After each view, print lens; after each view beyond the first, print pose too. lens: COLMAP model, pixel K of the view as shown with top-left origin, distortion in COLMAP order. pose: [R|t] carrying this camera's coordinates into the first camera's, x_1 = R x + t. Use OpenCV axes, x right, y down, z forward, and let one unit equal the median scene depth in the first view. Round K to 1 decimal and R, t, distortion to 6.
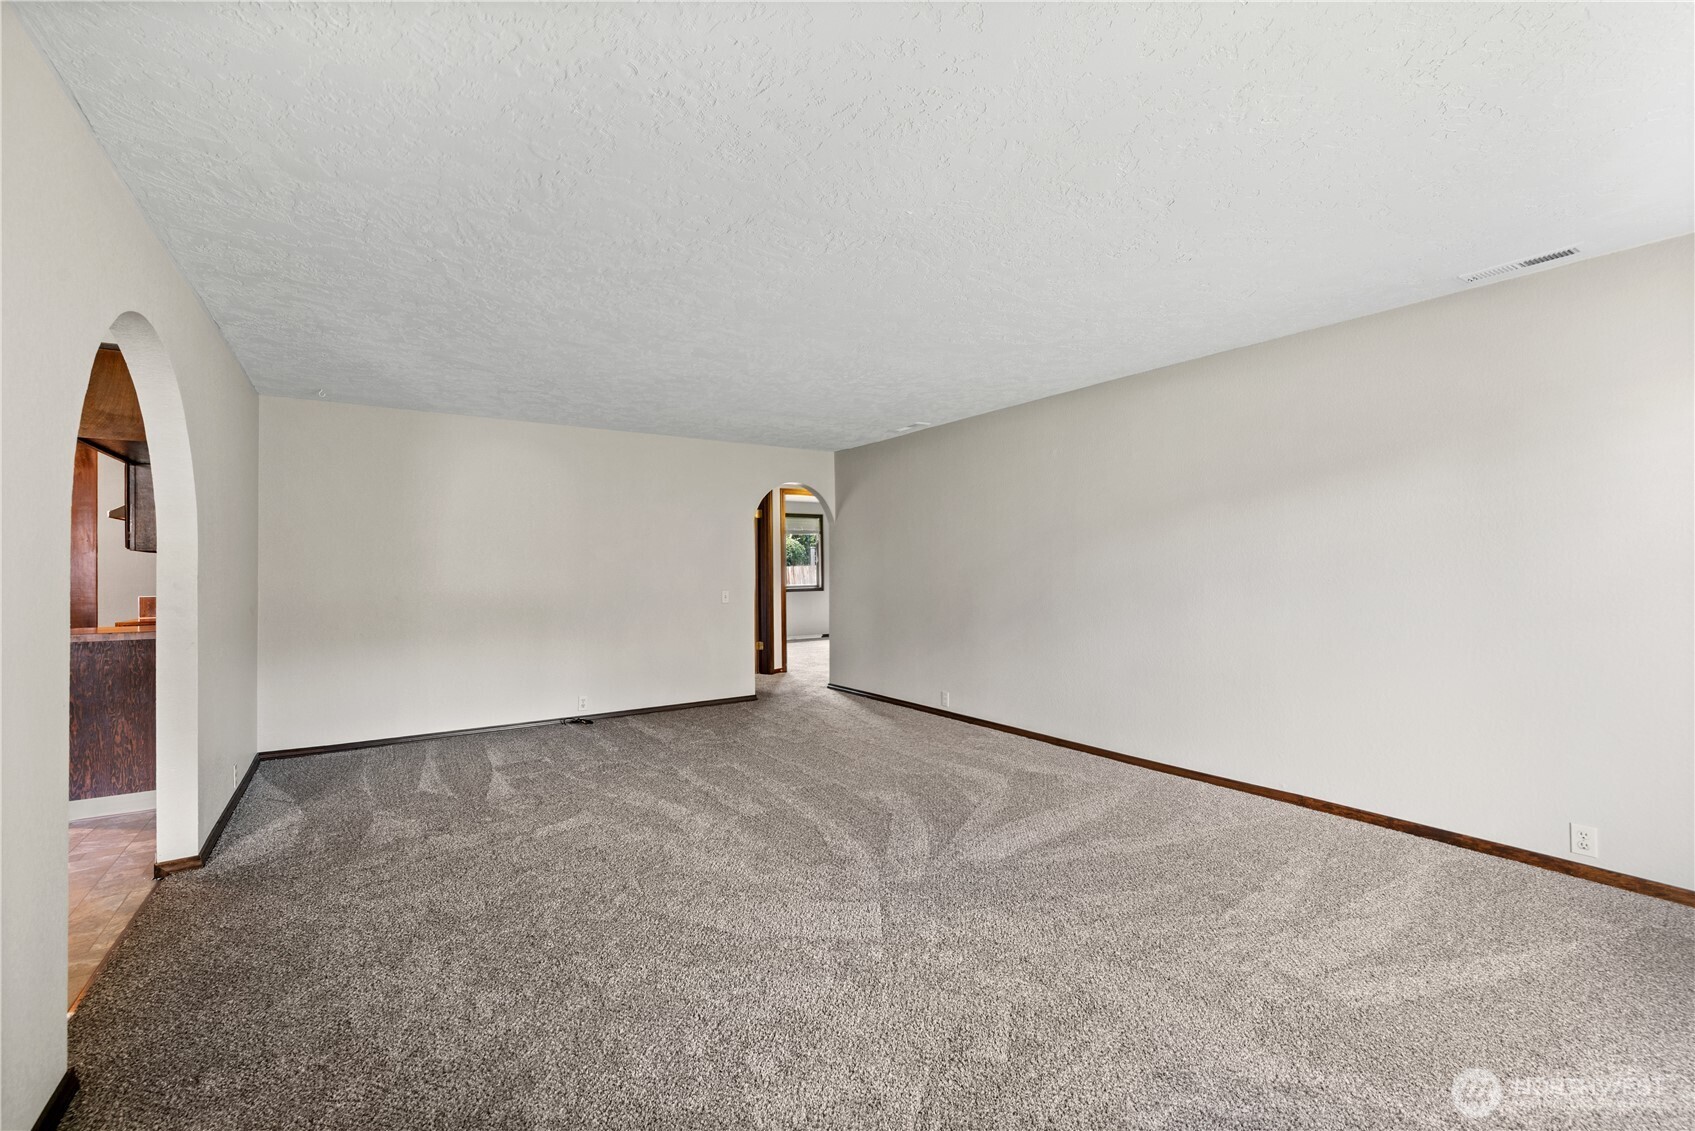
lens RADIAL K [[707.5, 0, 845.4], [0, 707.5, 558.4], [0, 0, 1]] dist [-0.000372, -0.000242]
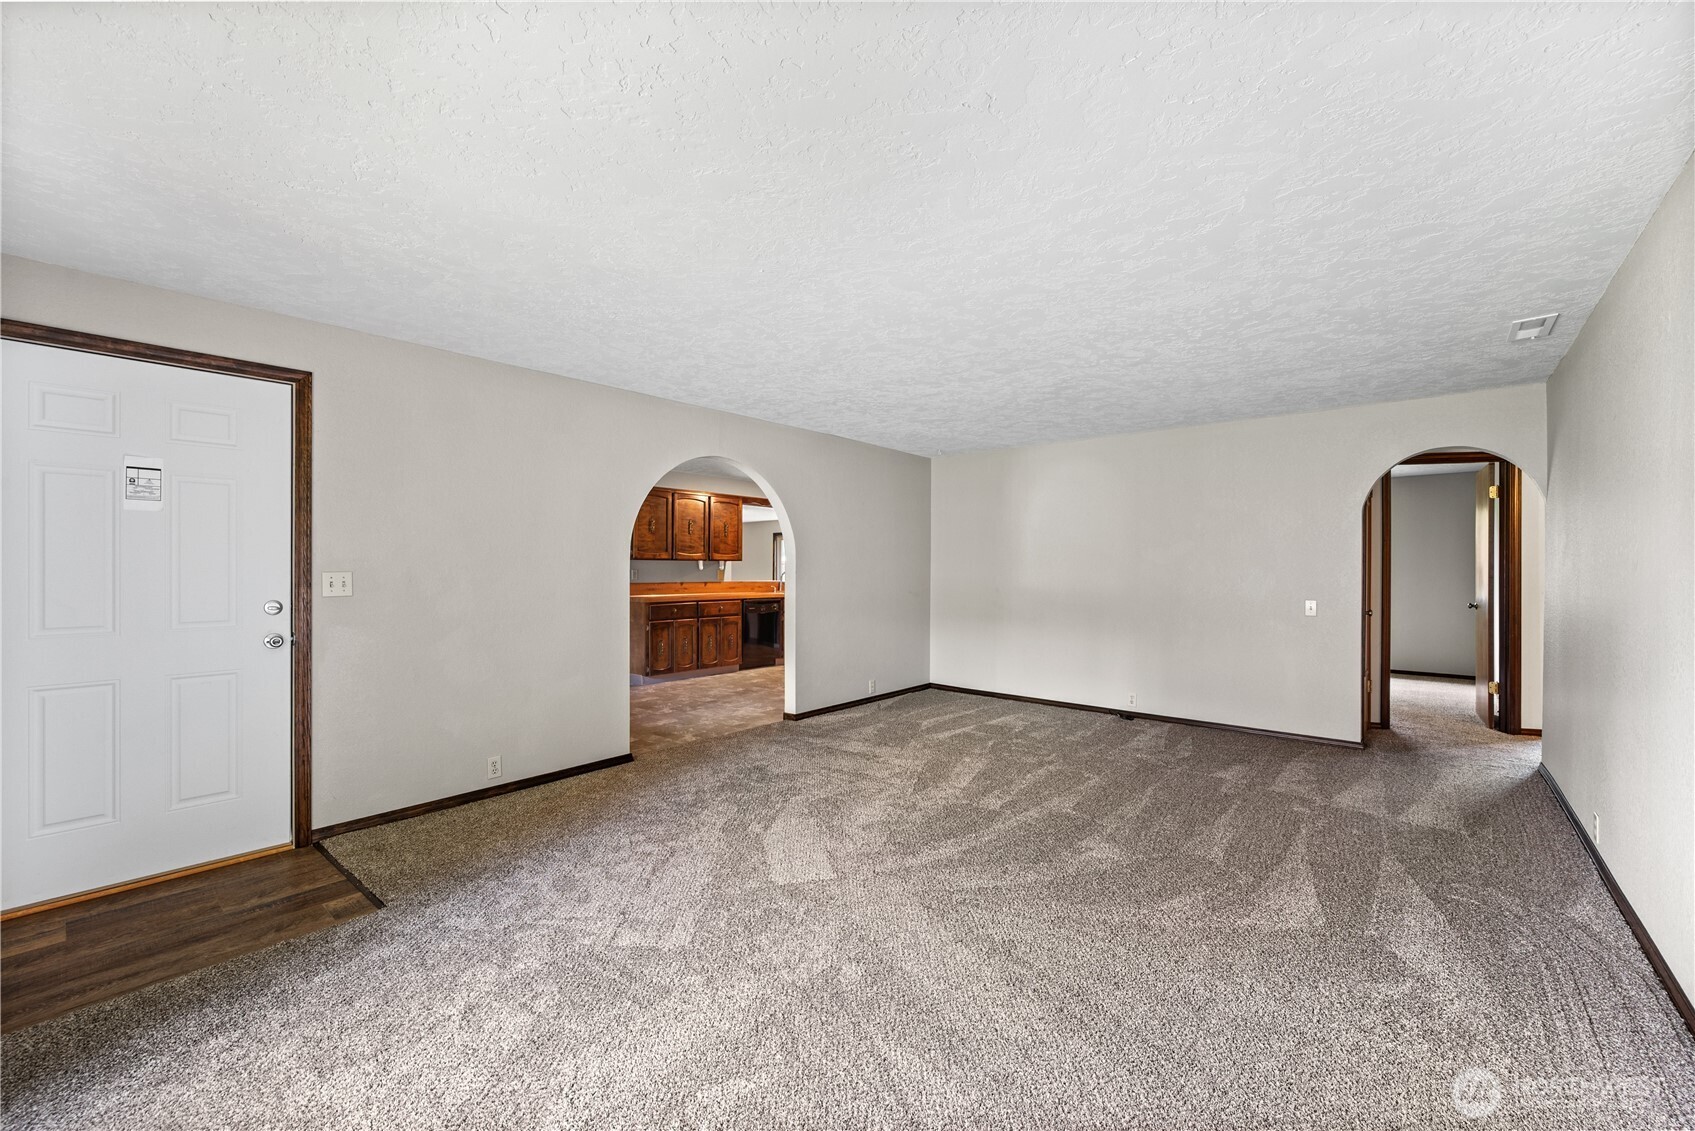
lens RADIAL K [[664.6, 0, 842.1], [0, 664.6, 568.5], [0, 0, 1]] dist [-0.012424, 0.000121]
pose [[0.250824, 0.001808, -0.968031, 0.749601], [-0.003514, 0.999993, 0.000957, 0.018404], [0.968026, 0.003161, 0.250829, 0.568974]]
